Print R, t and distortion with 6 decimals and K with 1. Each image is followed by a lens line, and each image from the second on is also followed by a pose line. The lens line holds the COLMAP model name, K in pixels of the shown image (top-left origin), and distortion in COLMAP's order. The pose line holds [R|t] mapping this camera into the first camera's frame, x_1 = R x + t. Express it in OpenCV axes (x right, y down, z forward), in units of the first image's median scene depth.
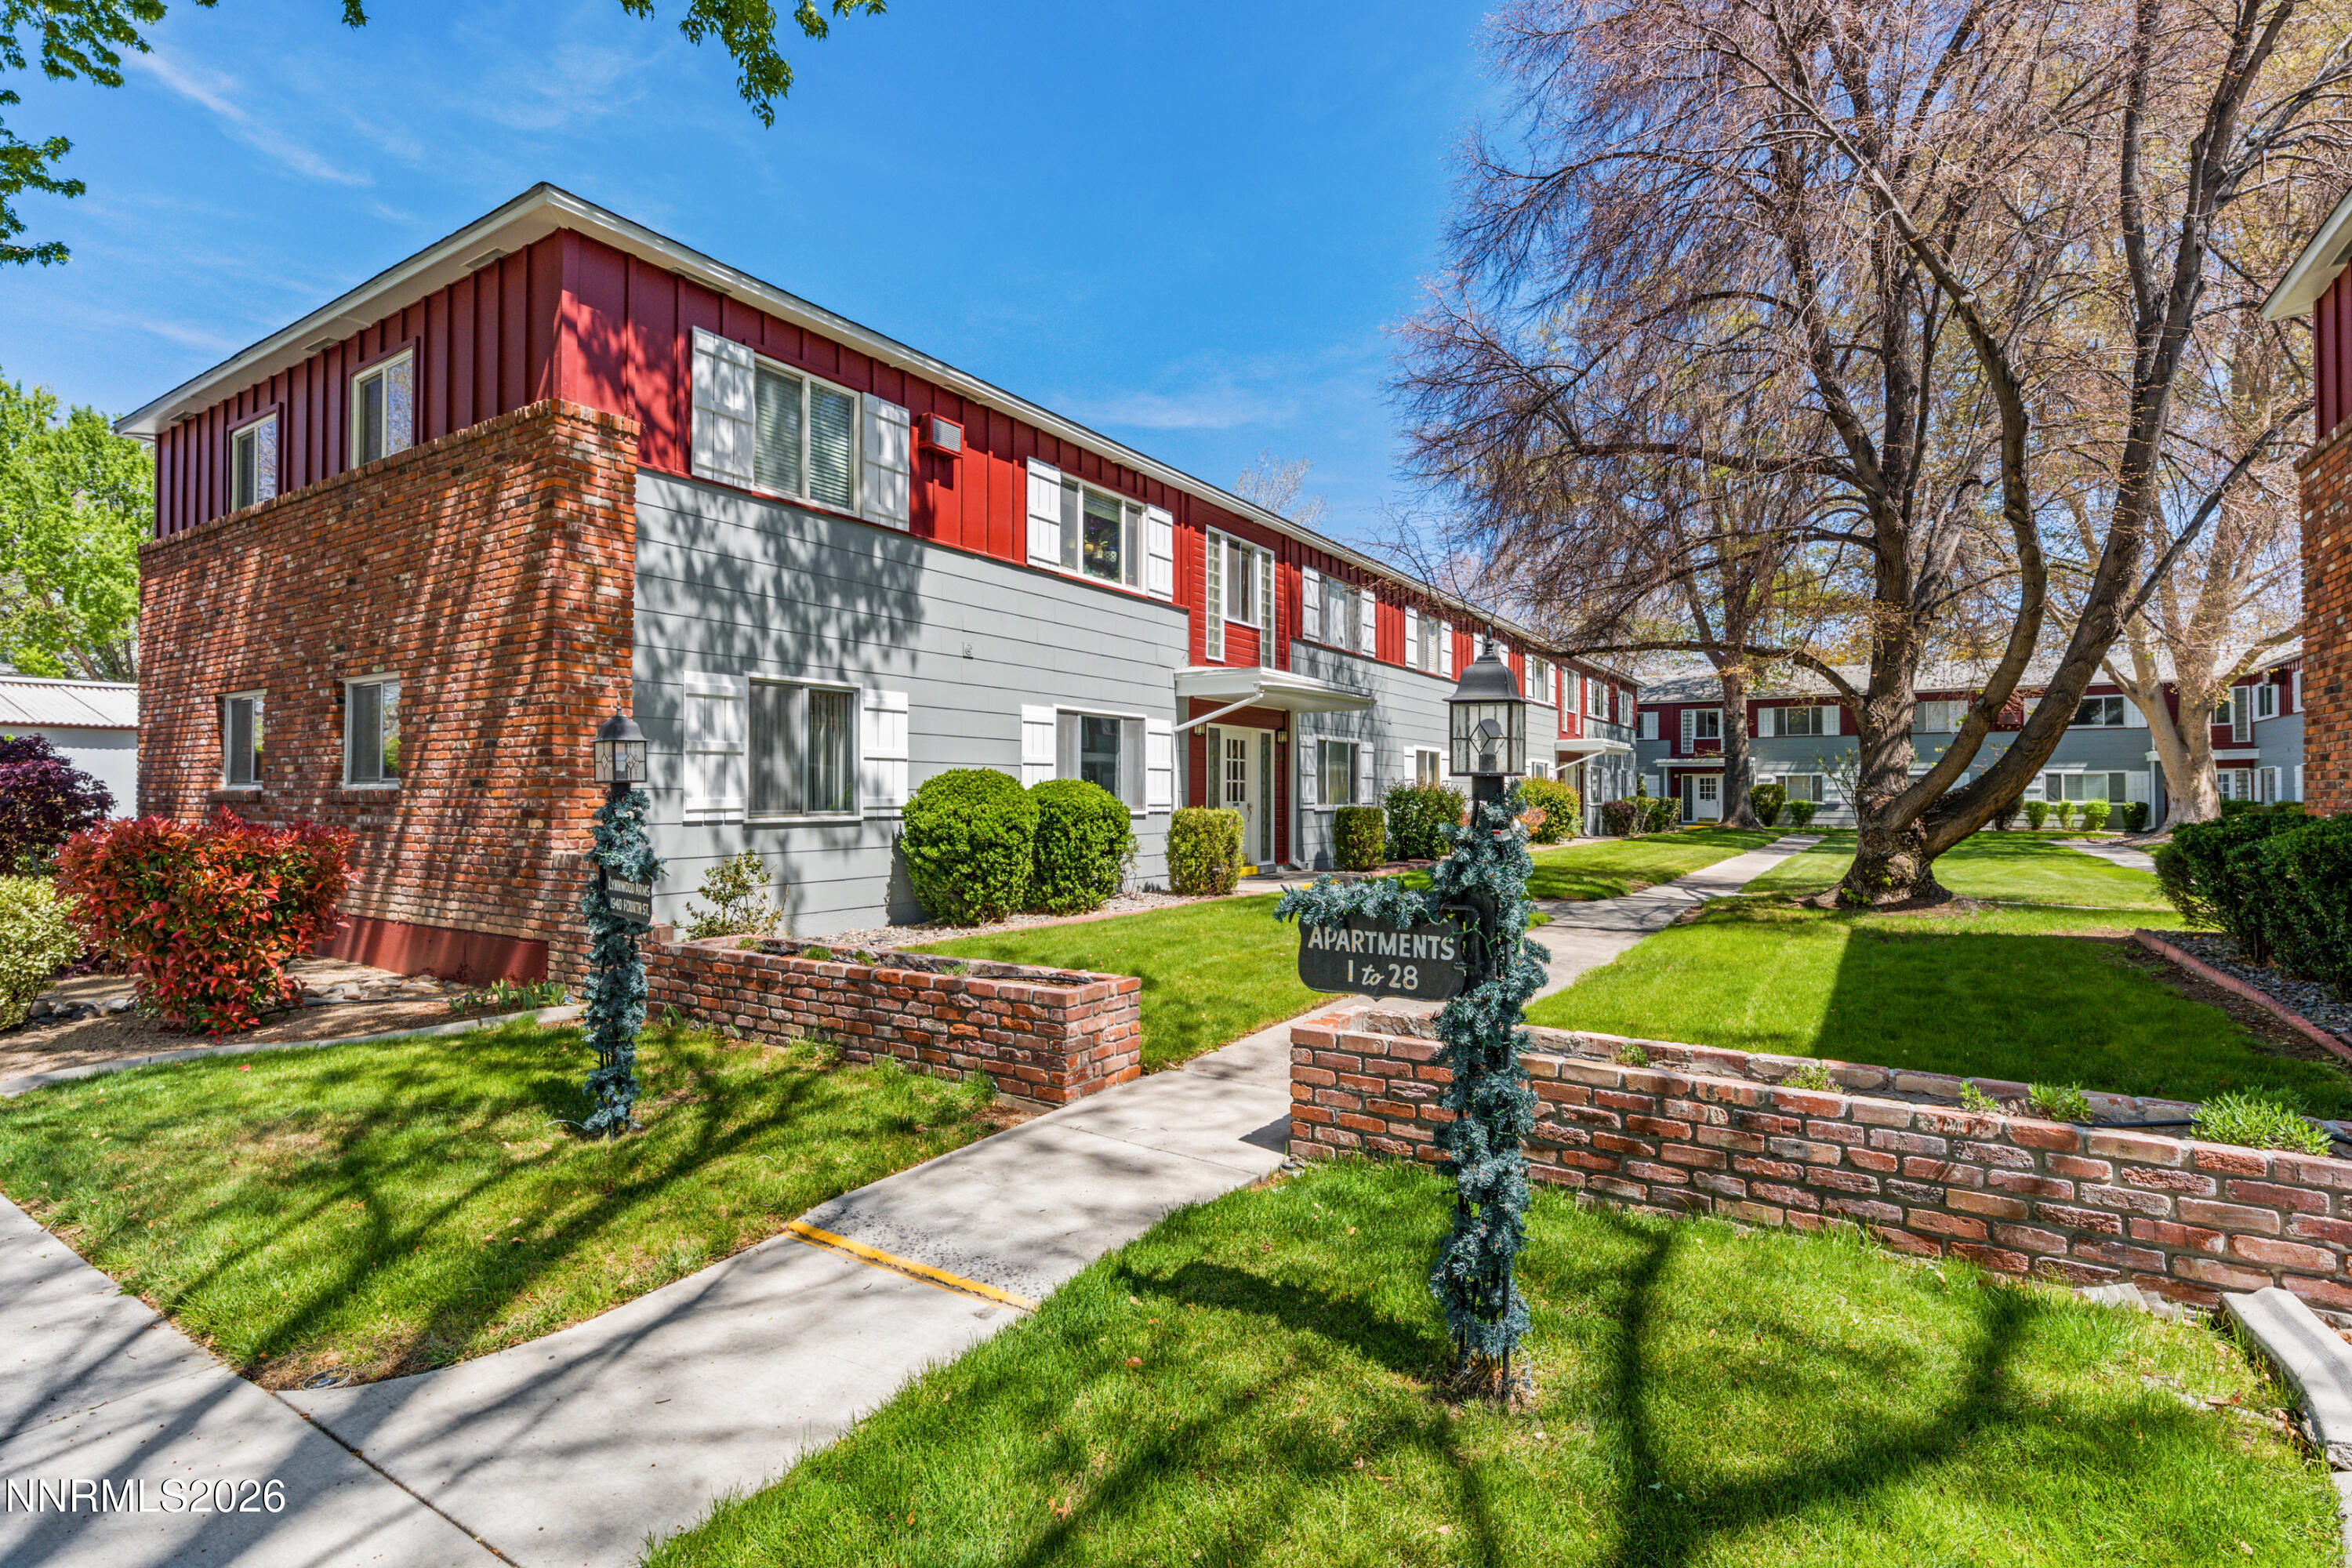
lens RADIAL K [[1133.1, 0, 1130.7], [0, 1133.1, 792.7], [0, 0, 1]] dist [-0.002111, 0.000682]
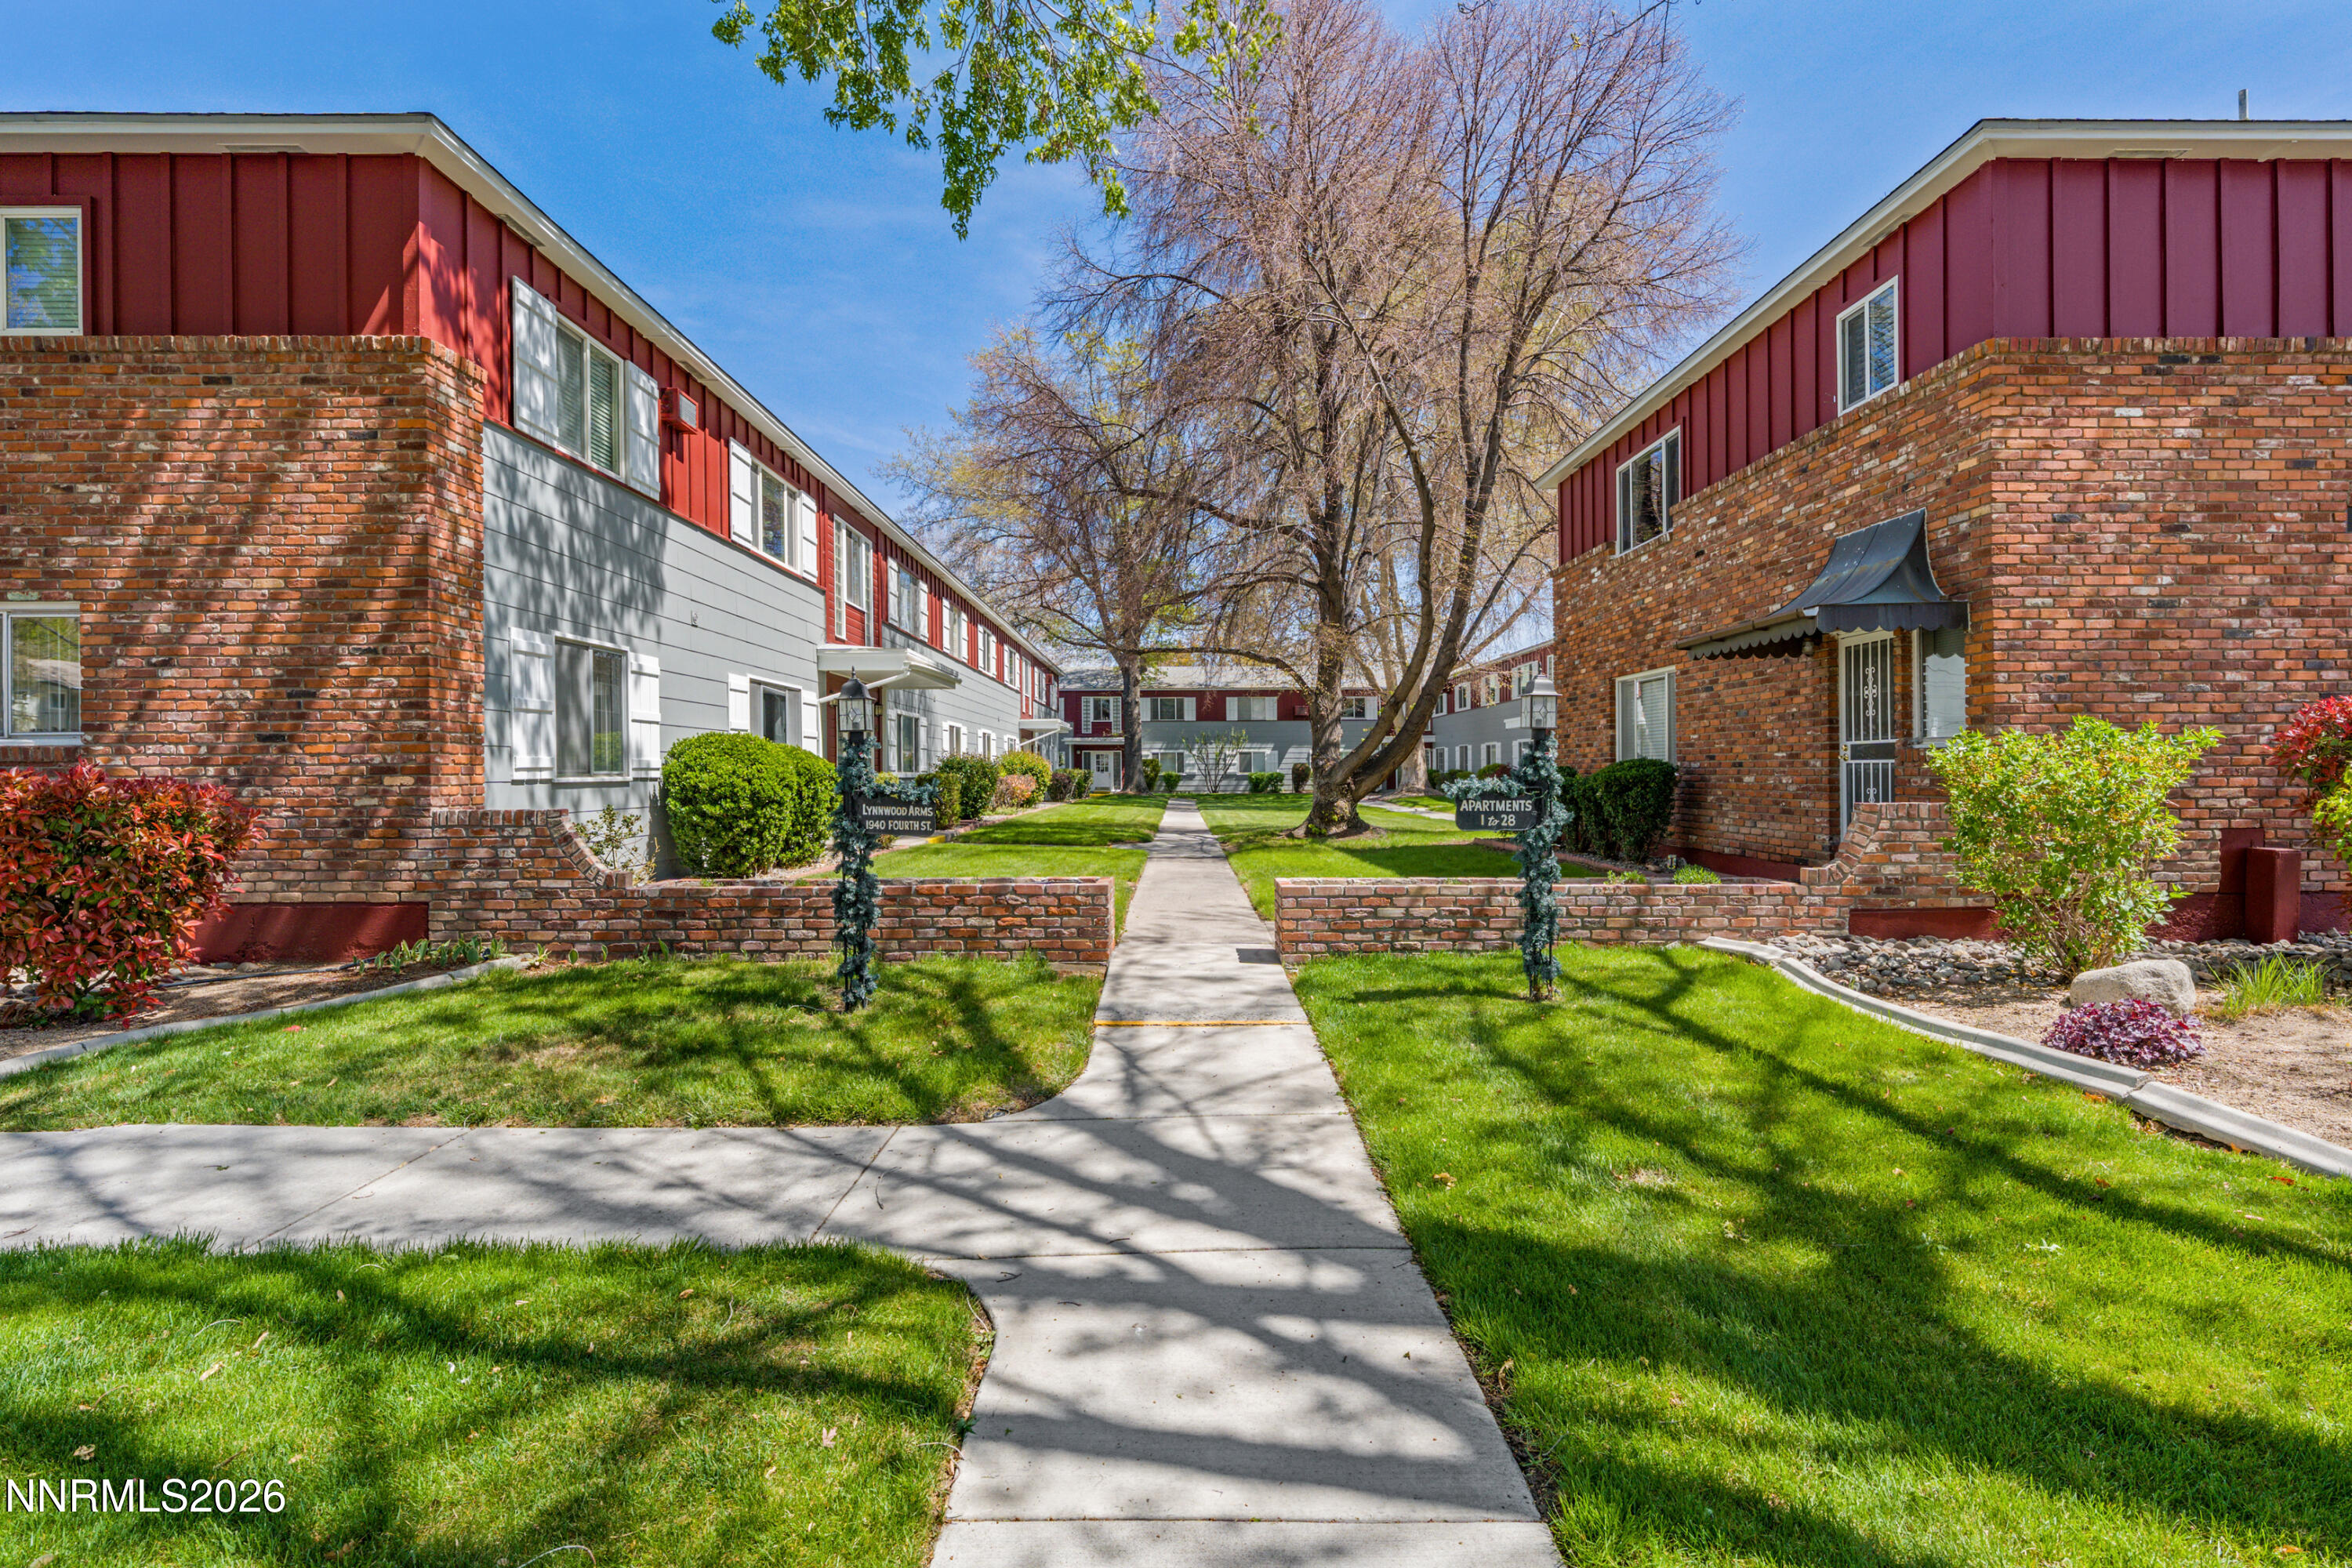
lens RADIAL K [[1115.3, 0, 1176.8], [0, 1115.3, 797.1], [0, 0, 1]] dist [-0.011055, 0.000681]
pose [[0.825171, -0.018045, 0.564595, -0.397671], [0.005055, 0.999685, 0.024564, 0.016652], [-0.564861, -0.017415, 0.825002, -0.108187]]
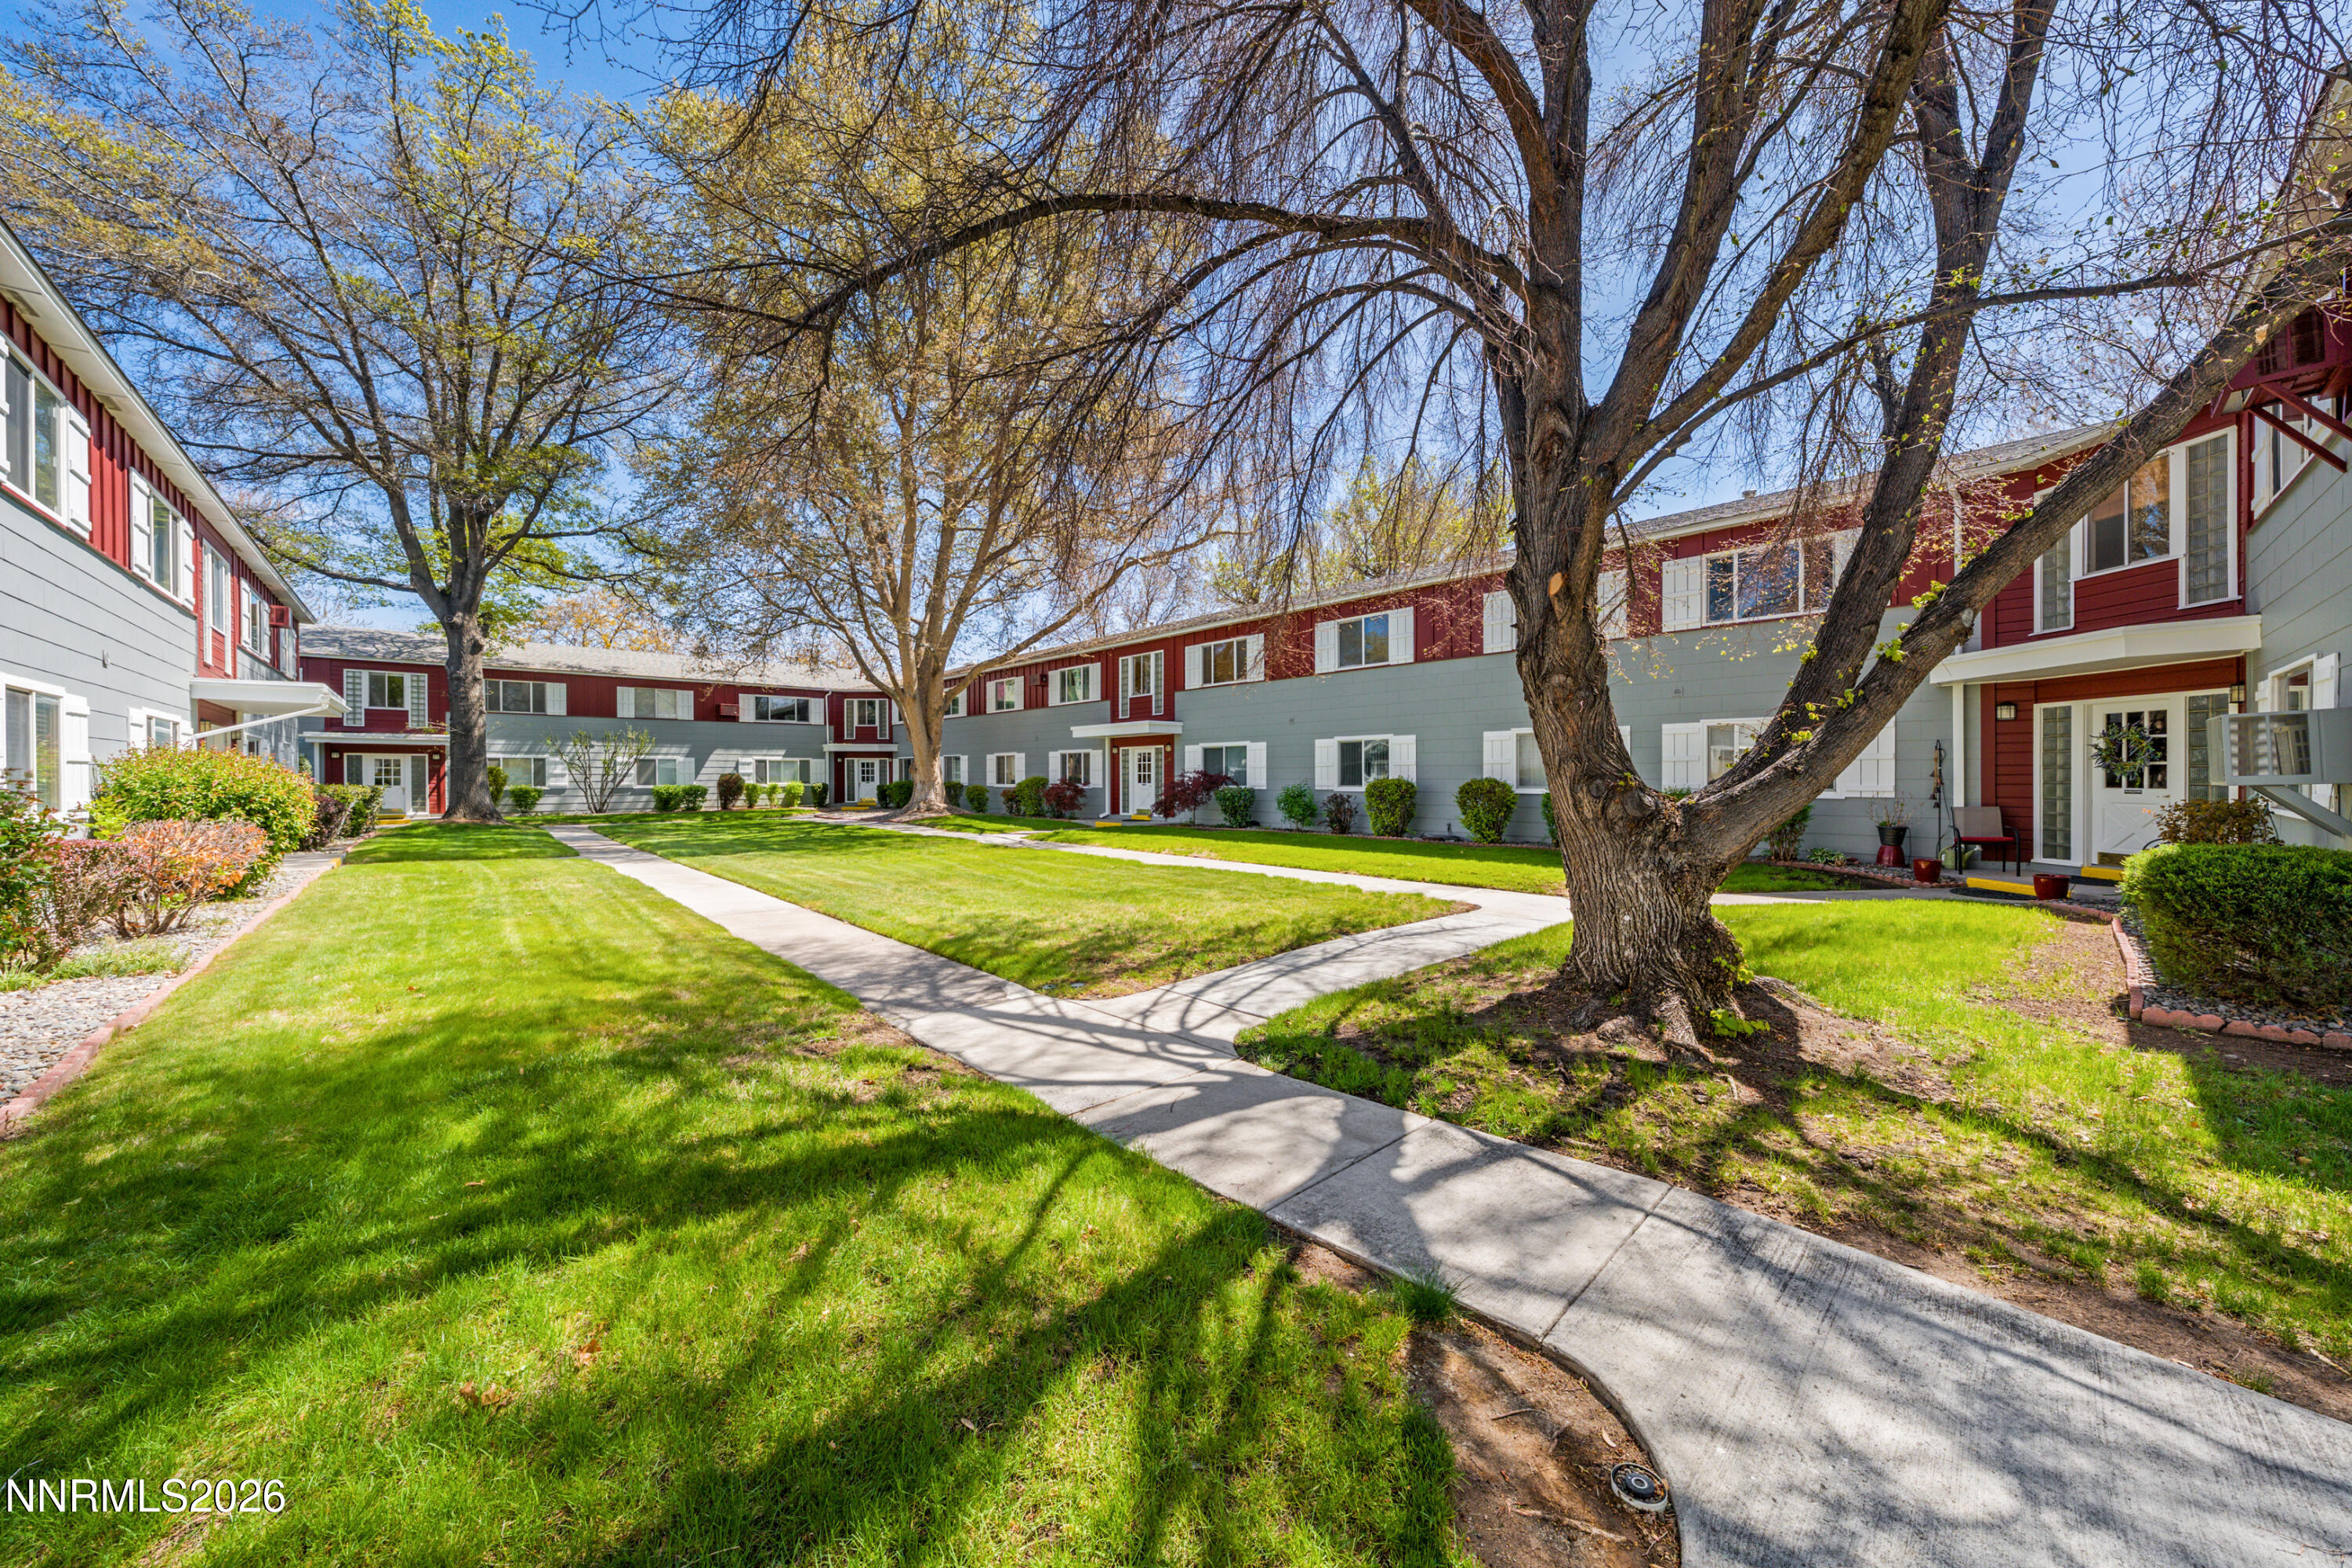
lens RADIAL K [[799.8, 0, 1182.3], [0, 799.8, 777.0], [0, 0, 1]] dist [-0.001893, 0.000489]
pose [[0.216111, -0.003324, 0.976363, 0.334472], [0.003246, 0.999991, 0.002686, 0.000908], [-0.976363, 0.002589, 0.216120, 1.363454]]
